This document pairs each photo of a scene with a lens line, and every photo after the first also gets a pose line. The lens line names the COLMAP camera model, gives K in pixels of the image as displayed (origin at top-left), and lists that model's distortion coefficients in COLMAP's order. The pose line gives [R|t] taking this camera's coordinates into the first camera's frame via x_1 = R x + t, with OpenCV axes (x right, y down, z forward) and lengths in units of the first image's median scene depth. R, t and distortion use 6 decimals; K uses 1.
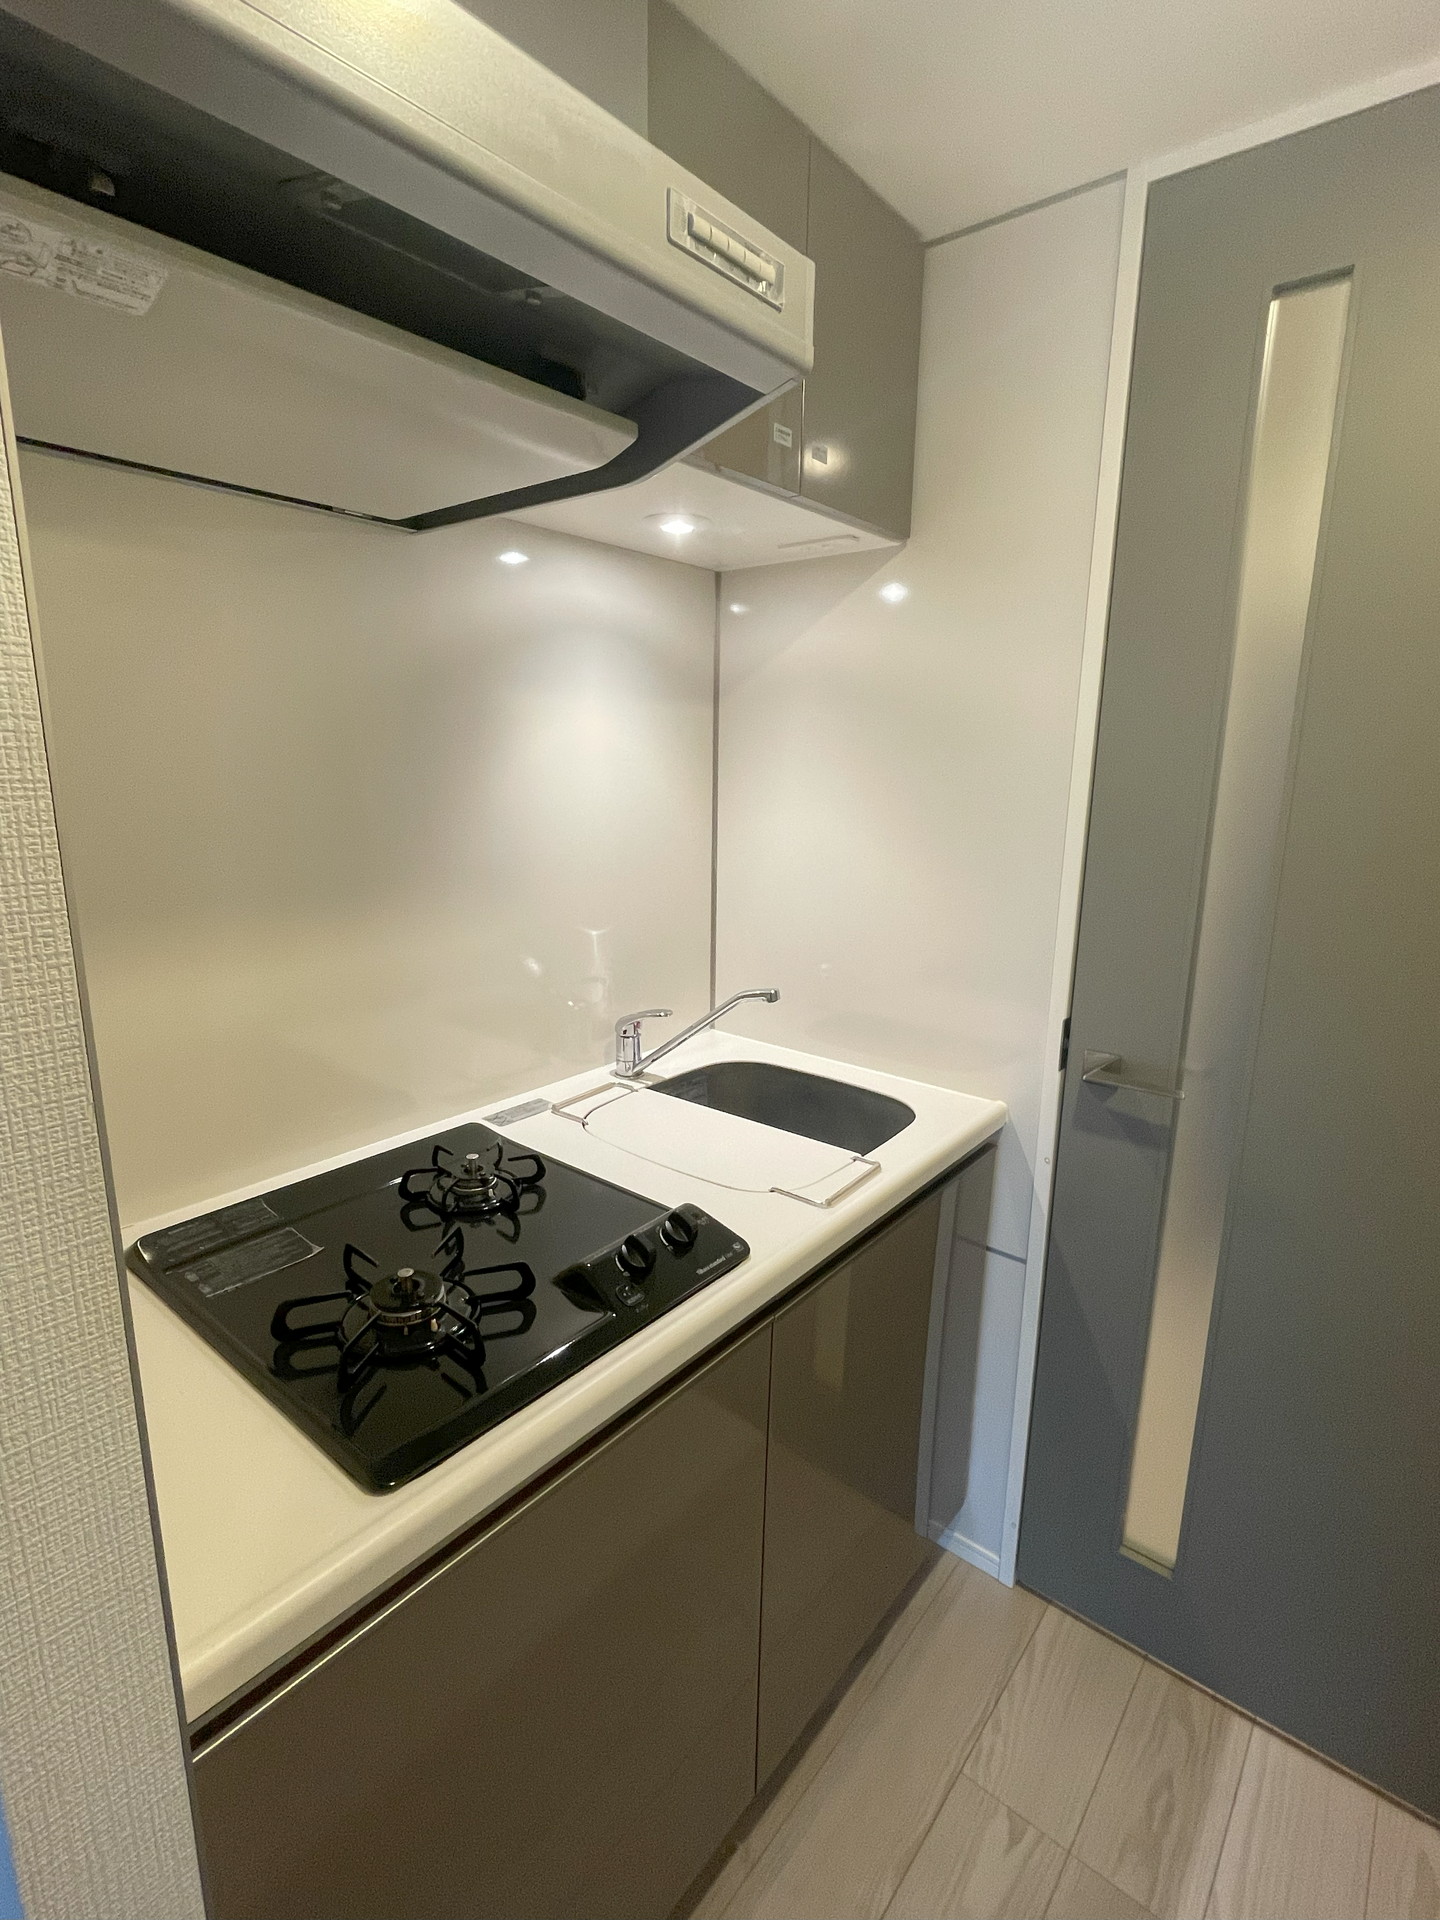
lens RADIAL K [[920.5, 0, 727.1], [0, 920.5, 954.3], [0, 0, 1]] dist [-0.000729, -0.001568]
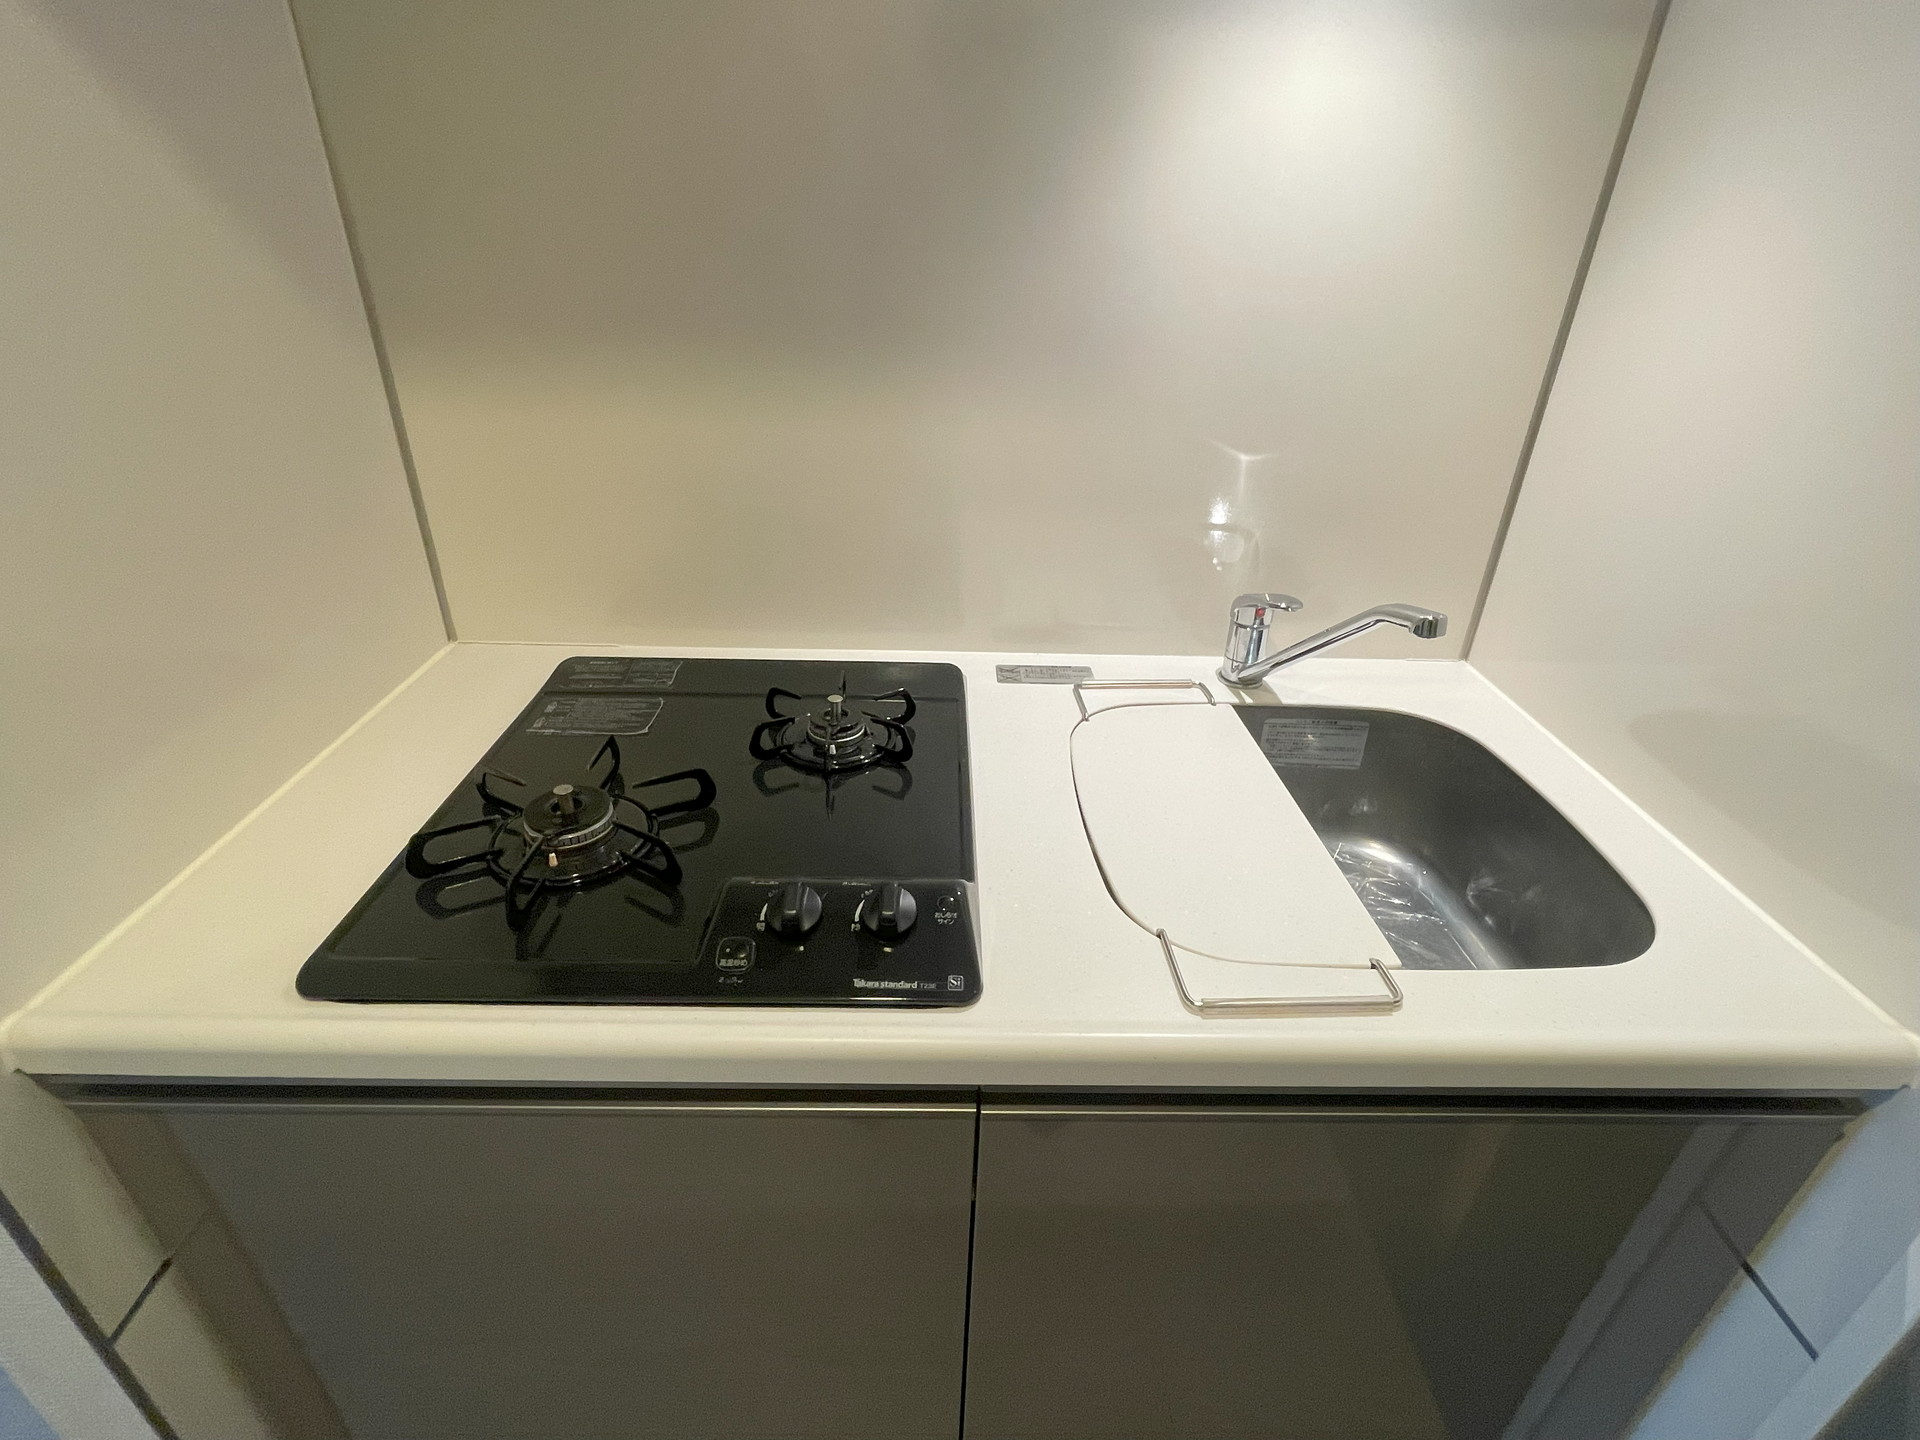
lens RADIAL K [[920.5, 0, 950.9], [0, 920.5, 718.2], [0, 0, 1]] dist [-0.000729, -0.001568]
pose [[0.636548, 0.363282, -0.680318, 0.252806], [-0.174932, 0.927131, 0.331400, -0.034010], [0.751136, -0.091943, 0.653713, 0.426308]]
